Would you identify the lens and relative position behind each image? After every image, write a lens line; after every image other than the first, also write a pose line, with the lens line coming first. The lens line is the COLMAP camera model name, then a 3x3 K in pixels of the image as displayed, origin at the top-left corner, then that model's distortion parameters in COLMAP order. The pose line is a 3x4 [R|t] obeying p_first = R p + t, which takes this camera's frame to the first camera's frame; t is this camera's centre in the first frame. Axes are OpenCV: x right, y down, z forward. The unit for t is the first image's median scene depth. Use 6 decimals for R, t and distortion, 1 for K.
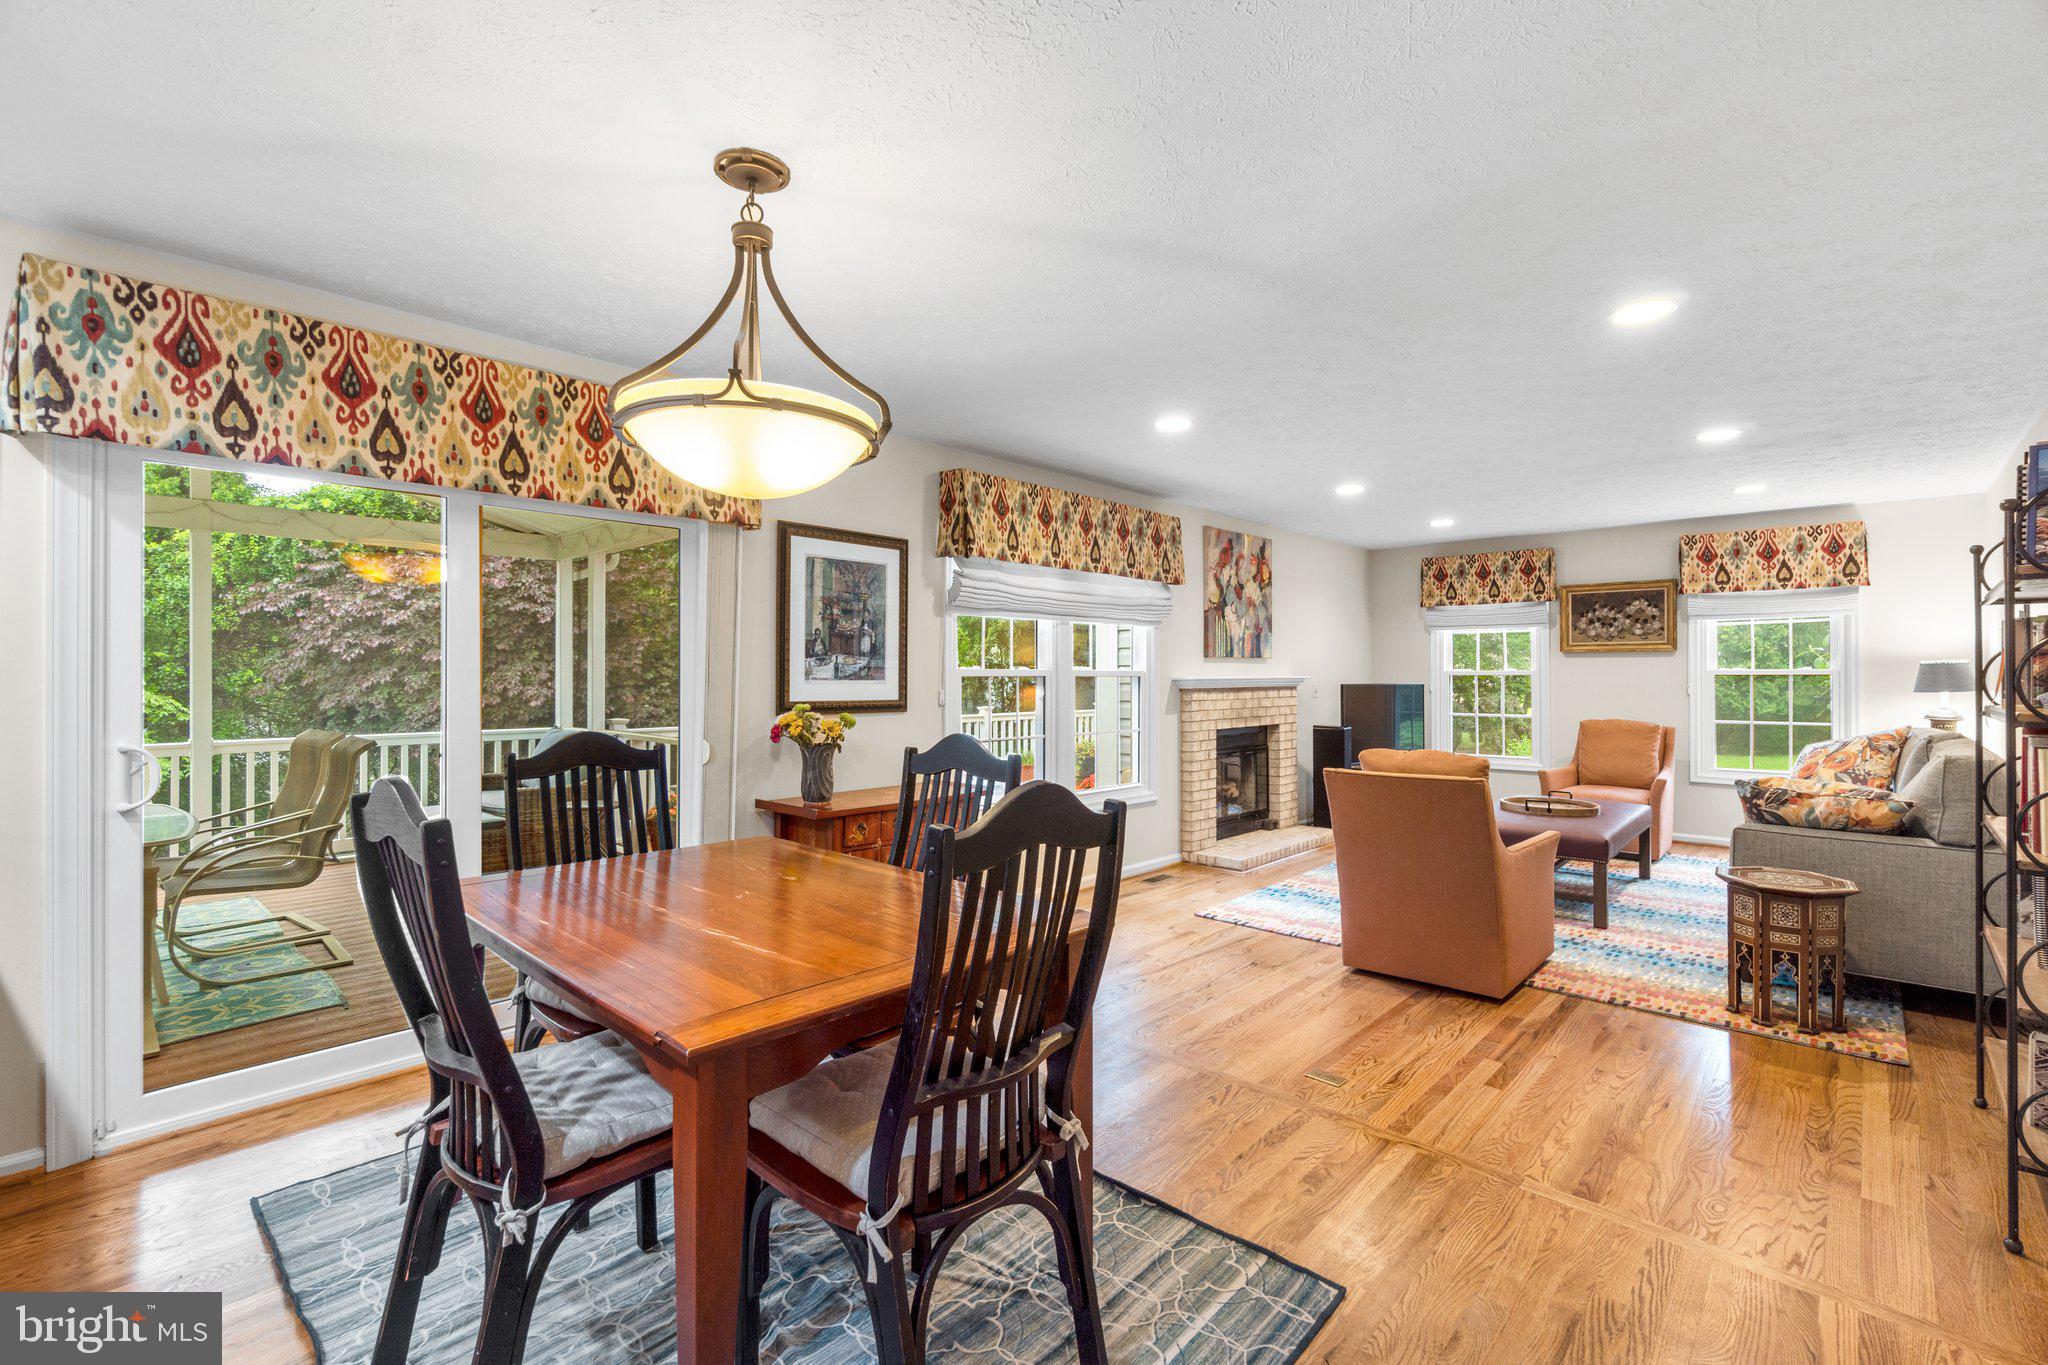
lens RADIAL K [[893.3, 0, 1010.1], [0, 893.3, 671.7], [0, 0, 1]] dist [0.001370, 0.000598]
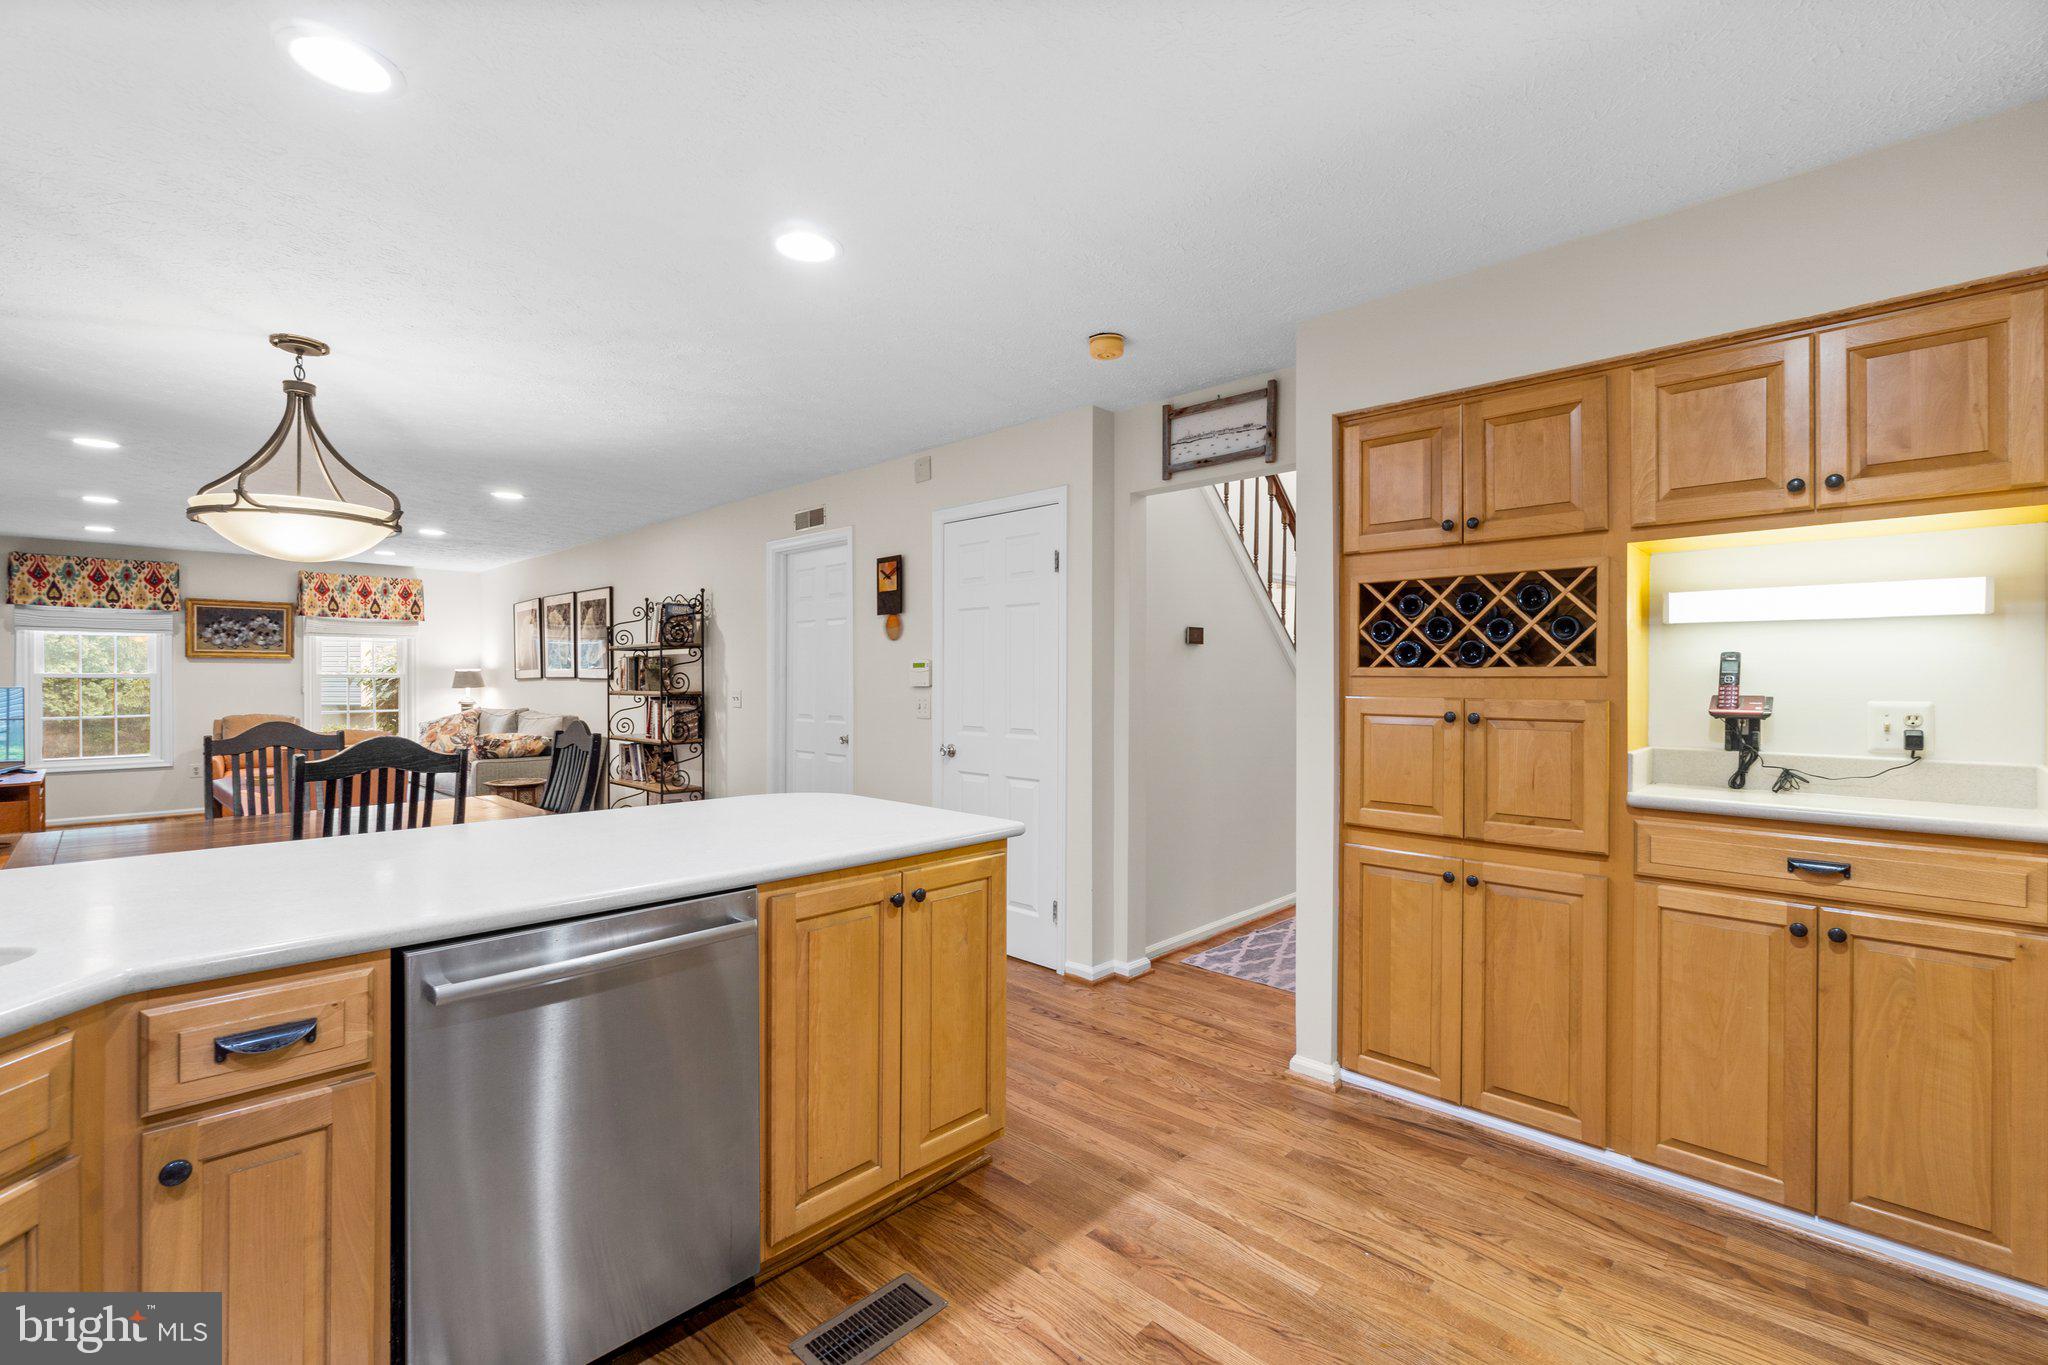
lens RADIAL K [[893.3, 0, 1009.4], [0, 893.3, 678.5], [0, 0, 1]] dist [0.001370, 0.000598]
pose [[0.030315, 0.003011, 0.999536, -0.535087], [-0.010014, 0.999946, -0.002709, -0.004582], [-0.999490, -0.009927, 0.030344, -0.049970]]
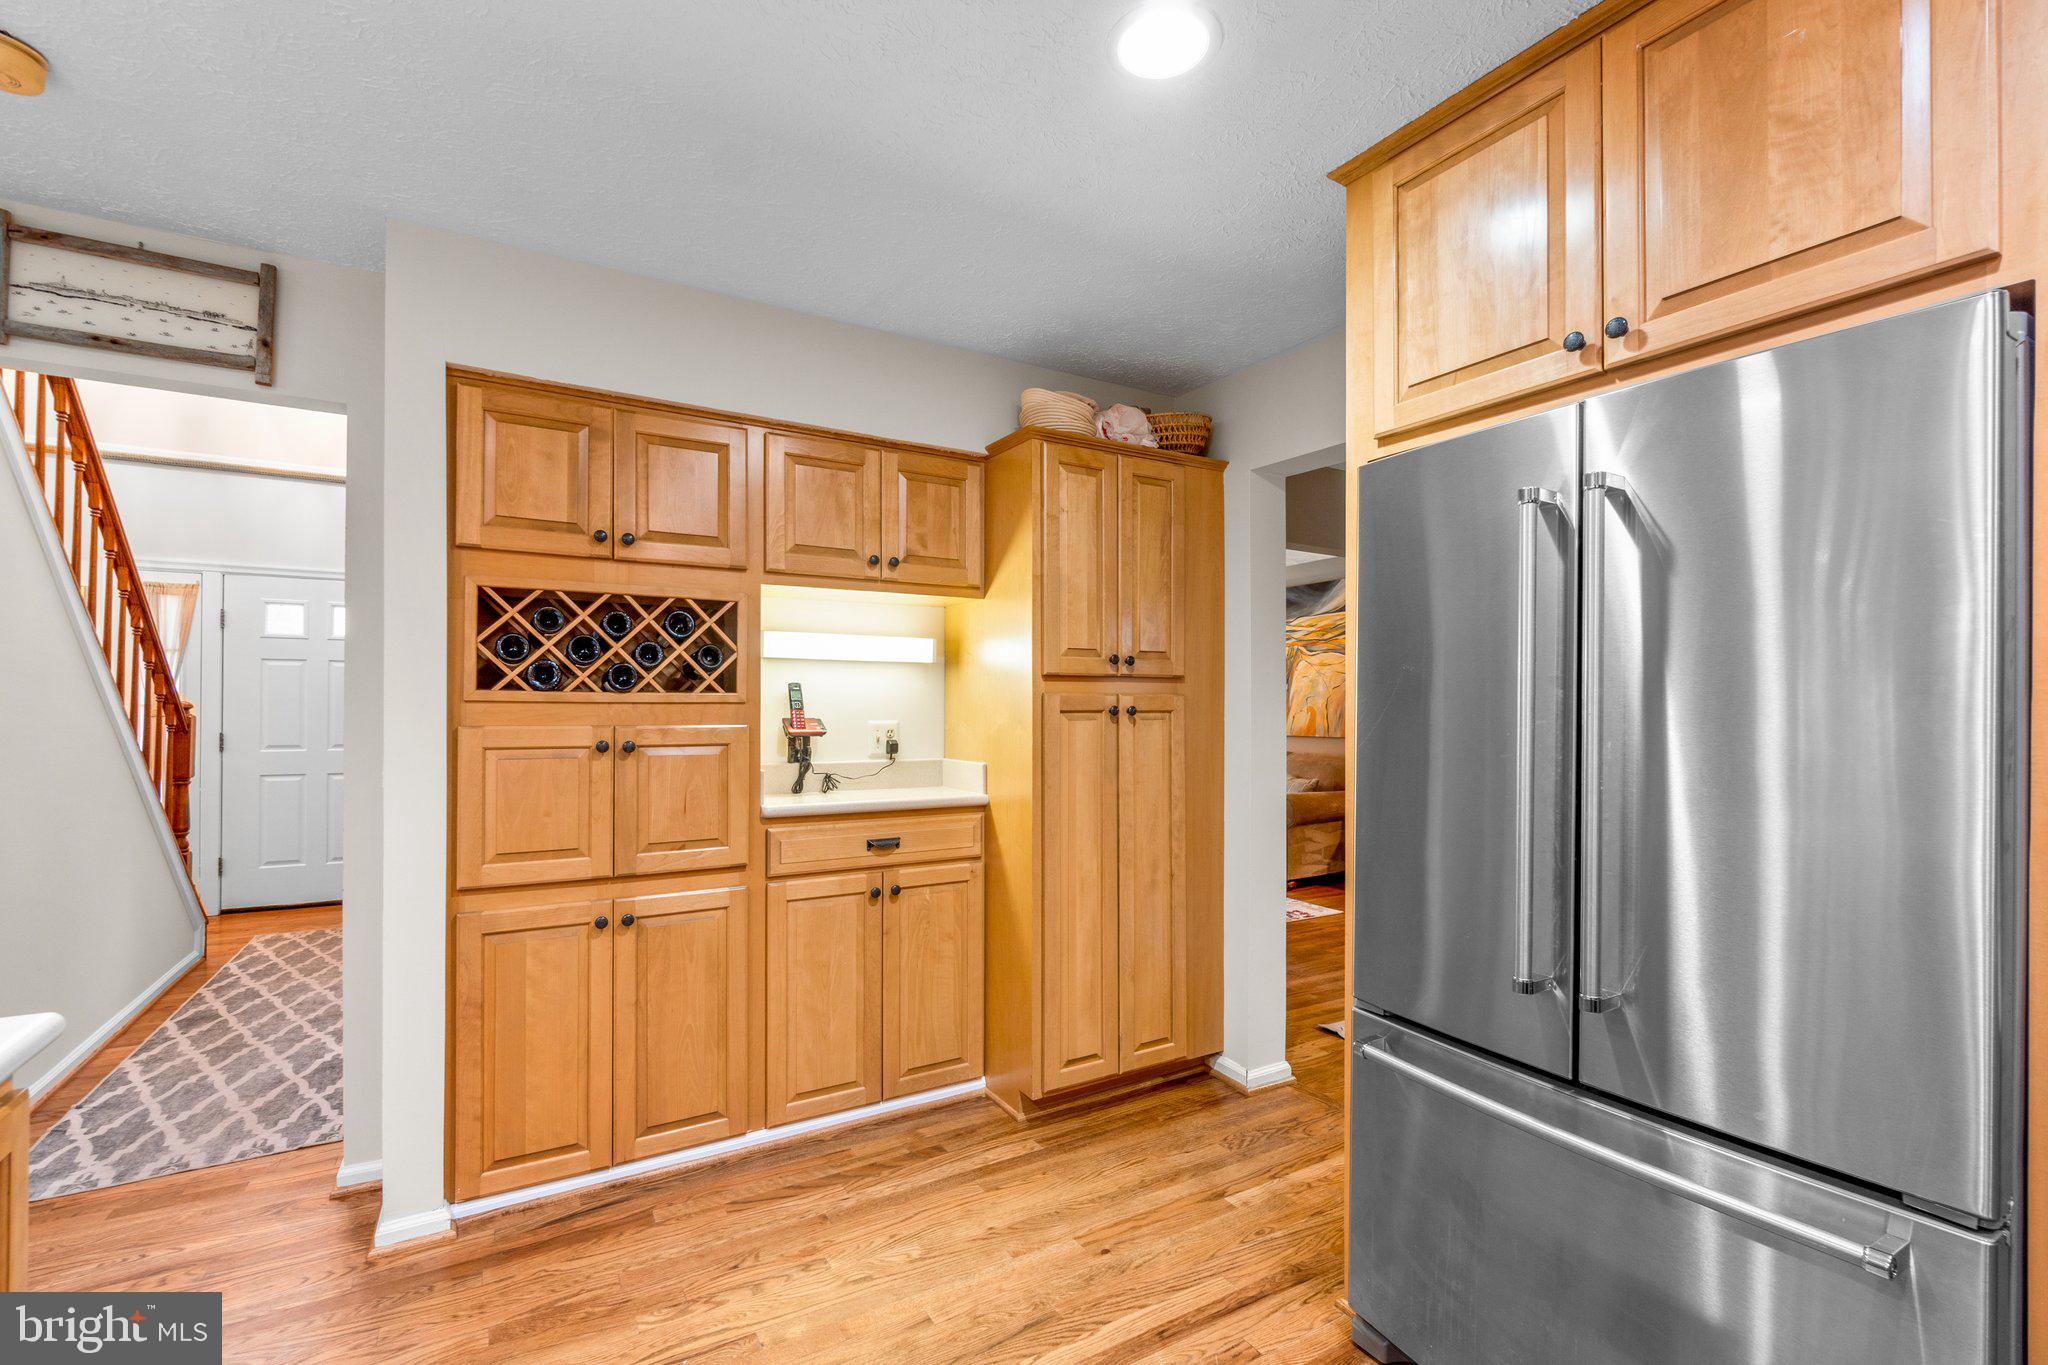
lens RADIAL K [[893.3, 0, 1022.3], [0, 893.3, 702.5], [0, 0, 1]] dist [0.001370, 0.000598]
pose [[-0.956803, 0.001627, 0.290733, -0.408000], [-0.001738, 0.999934, -0.011316, -0.004604], [-0.290733, -0.011332, -0.956737, 0.057339]]
